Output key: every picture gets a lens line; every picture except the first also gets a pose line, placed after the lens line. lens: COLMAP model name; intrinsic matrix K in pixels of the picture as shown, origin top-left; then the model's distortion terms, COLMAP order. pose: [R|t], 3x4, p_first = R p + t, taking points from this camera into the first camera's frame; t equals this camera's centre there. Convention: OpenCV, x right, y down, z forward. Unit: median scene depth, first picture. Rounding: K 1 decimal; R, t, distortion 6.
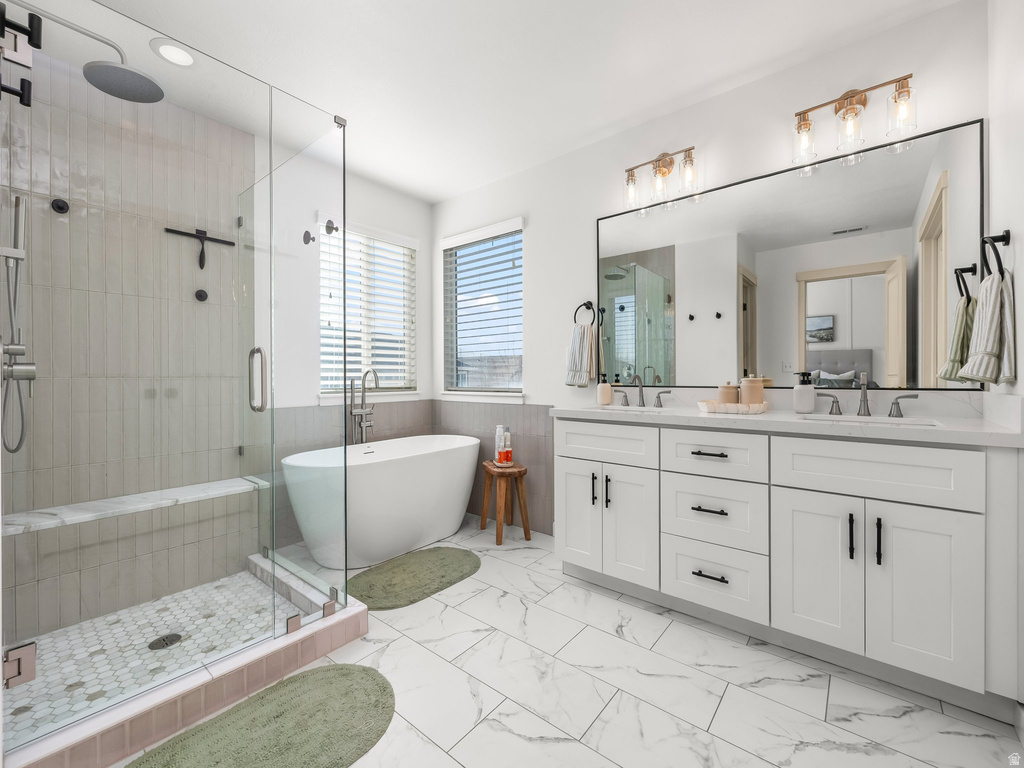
lens RADIAL K [[436.9, 0, 507.0], [0, 436.9, 382.8], [0, 0, 1]] dist [-0.000511, 0.000169]
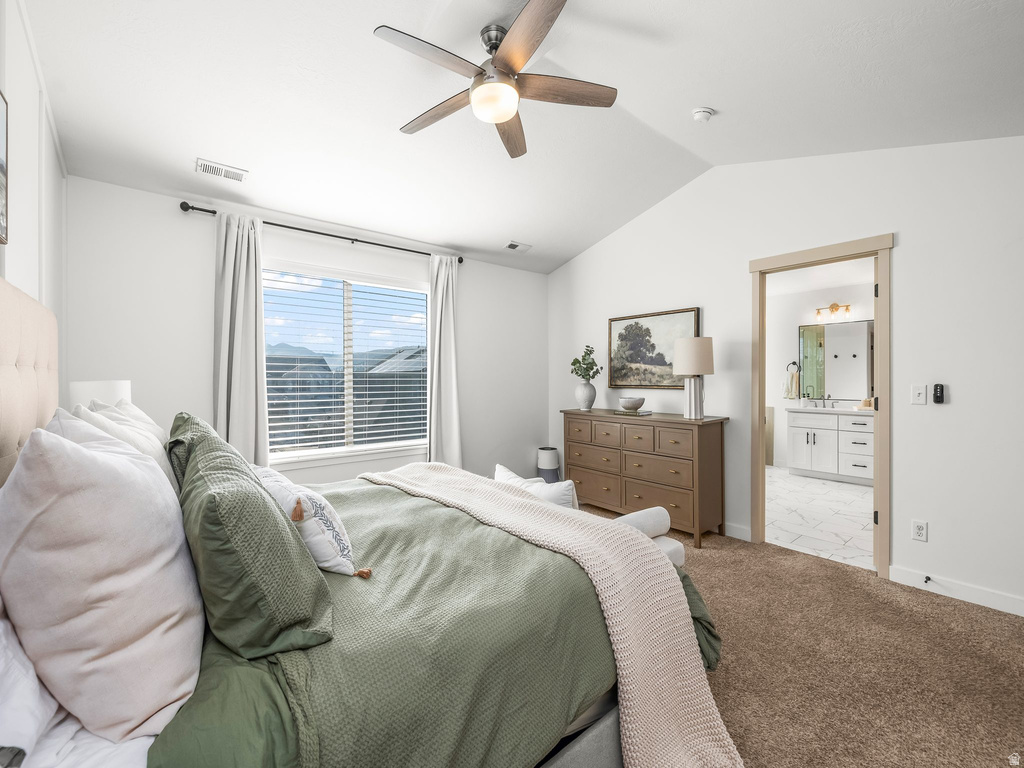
lens RADIAL K [[436.9, 0, 507.0], [0, 436.9, 382.8], [0, 0, 1]] dist [-0.000511, 0.000169]
pose [[0.980848, 0.002347, -0.194760, -0.941384], [-0.004364, 0.999941, -0.009928, -0.051352], [0.194725, 0.010588, 0.980801, -1.709655]]
